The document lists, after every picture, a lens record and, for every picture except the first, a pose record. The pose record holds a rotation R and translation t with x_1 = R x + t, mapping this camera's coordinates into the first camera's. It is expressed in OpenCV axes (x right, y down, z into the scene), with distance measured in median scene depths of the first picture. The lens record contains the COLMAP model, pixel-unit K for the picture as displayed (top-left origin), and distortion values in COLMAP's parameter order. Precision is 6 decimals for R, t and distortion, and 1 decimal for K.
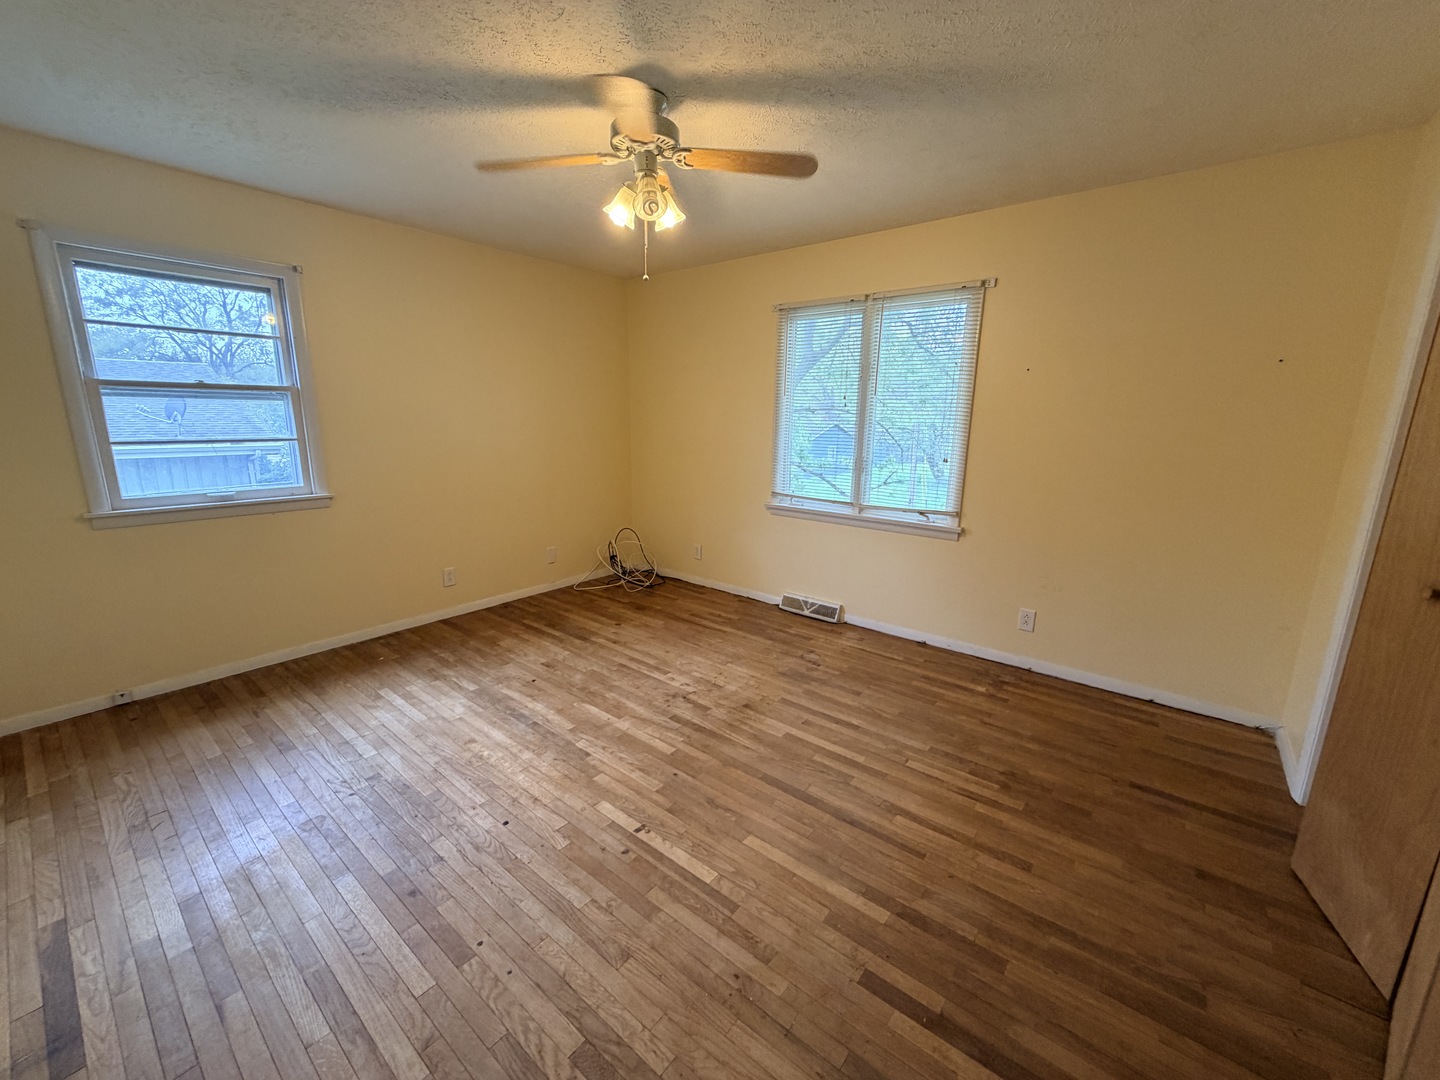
lens RADIAL K [[574.1, 0, 717.3], [0, 574.1, 538.9], [0, 0, 1]] dist [0.003130, -0.000424]
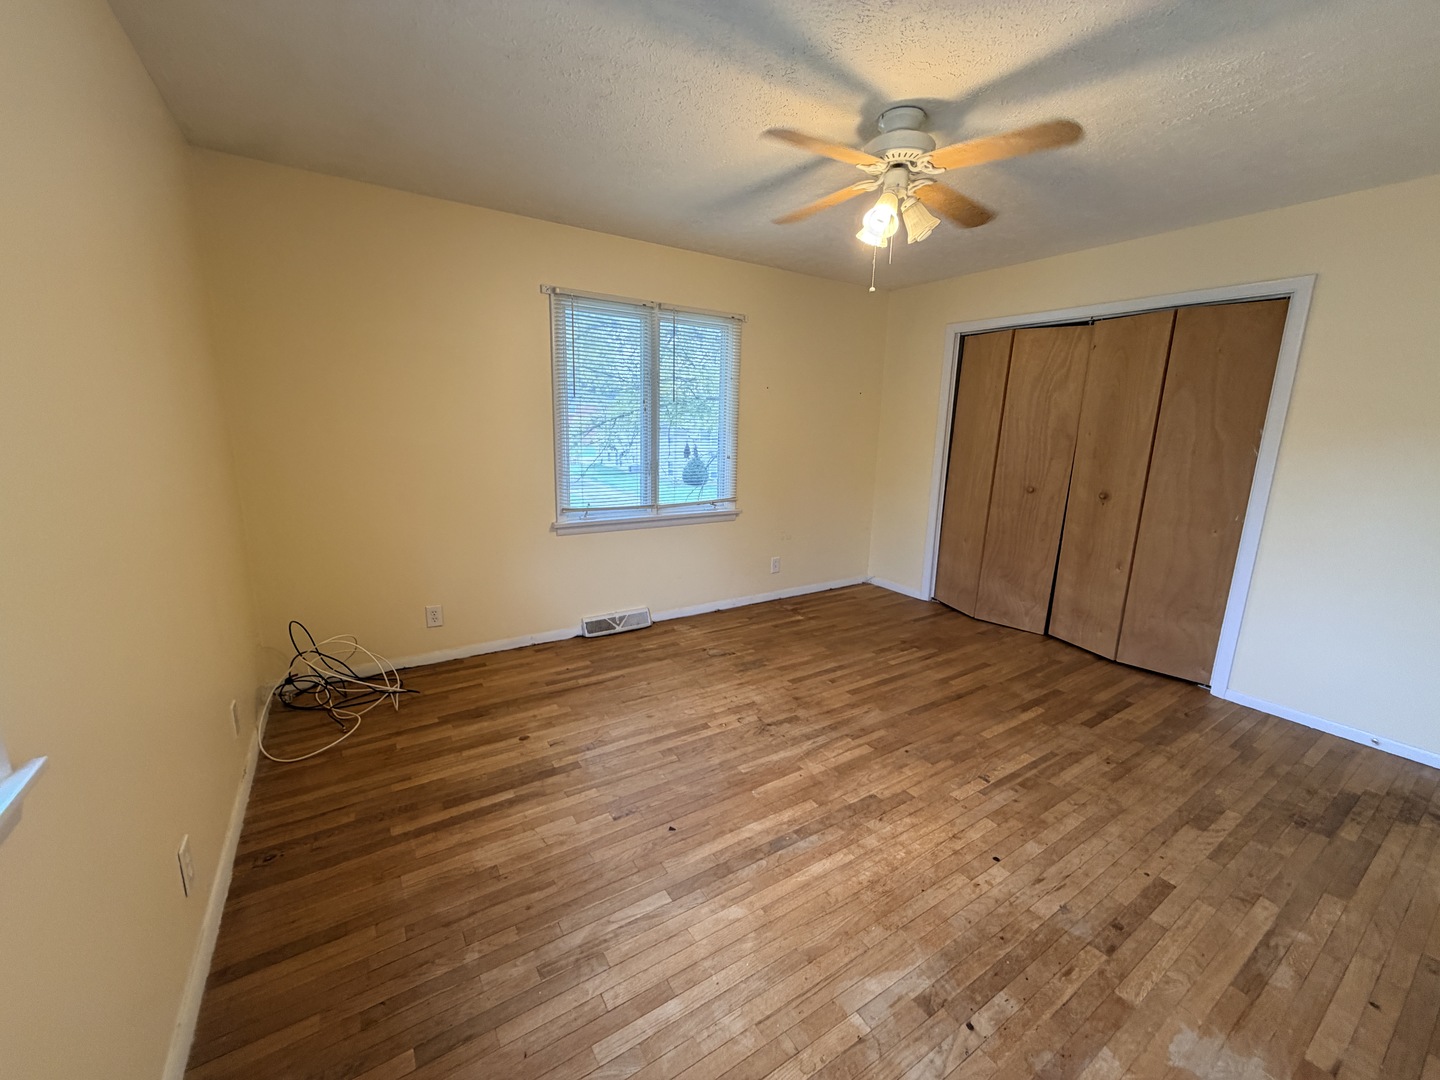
lens RADIAL K [[574.1, 0, 717.9], [0, 574.1, 538.6], [0, 0, 1]] dist [0.003130, -0.000424]
pose [[0.306999, -0.198754, 0.930725, -0.821254], [0.182666, 0.972073, 0.147332, -0.159435], [-0.934016, 0.124781, 0.334731, 0.662206]]
